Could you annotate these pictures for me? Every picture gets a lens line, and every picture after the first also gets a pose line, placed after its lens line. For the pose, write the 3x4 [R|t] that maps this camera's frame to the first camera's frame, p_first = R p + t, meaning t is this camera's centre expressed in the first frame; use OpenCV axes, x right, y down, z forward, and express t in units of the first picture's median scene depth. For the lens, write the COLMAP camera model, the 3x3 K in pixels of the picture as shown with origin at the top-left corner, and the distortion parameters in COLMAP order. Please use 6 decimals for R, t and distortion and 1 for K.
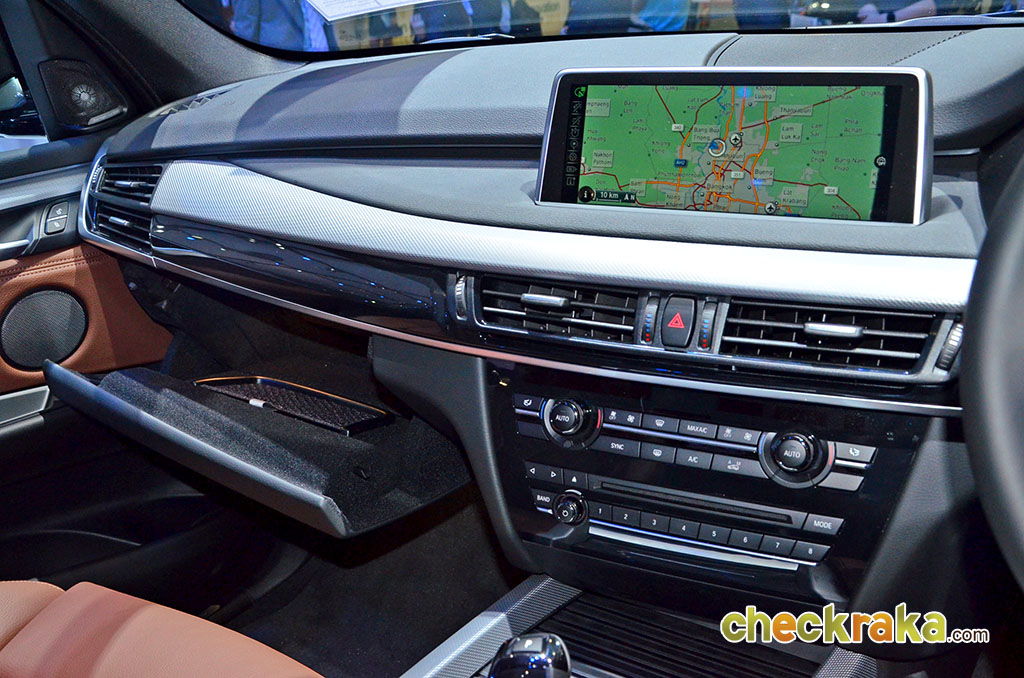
lens RADIAL K [[1061.0, 0, 512.6], [0, 1061.0, 339.4], [0, 0, 1]] dist [-0.045172, 0.000000]
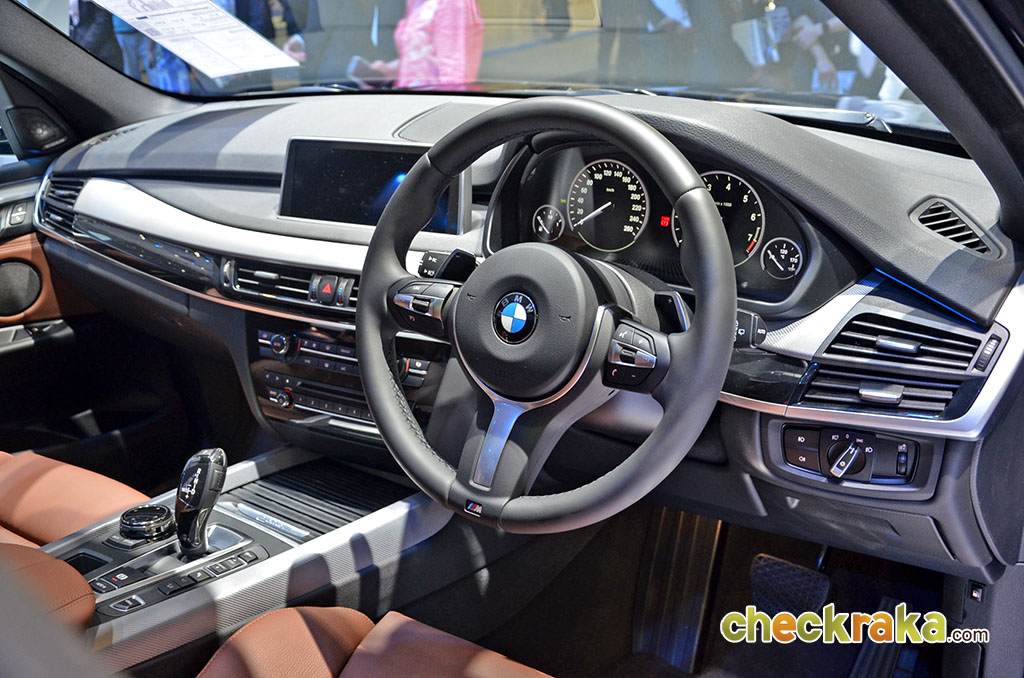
lens RADIAL K [[1061.0, 0, 511.2], [0, 1061.0, 340.5], [0, 0, 1]] dist [-0.045172, 0.000000]
pose [[0.998829, 0.023358, -0.042375, 0.354060], [-0.022299, 0.999432, 0.025282, 0.011665], [0.042941, -0.024307, 0.998782, -0.493192]]
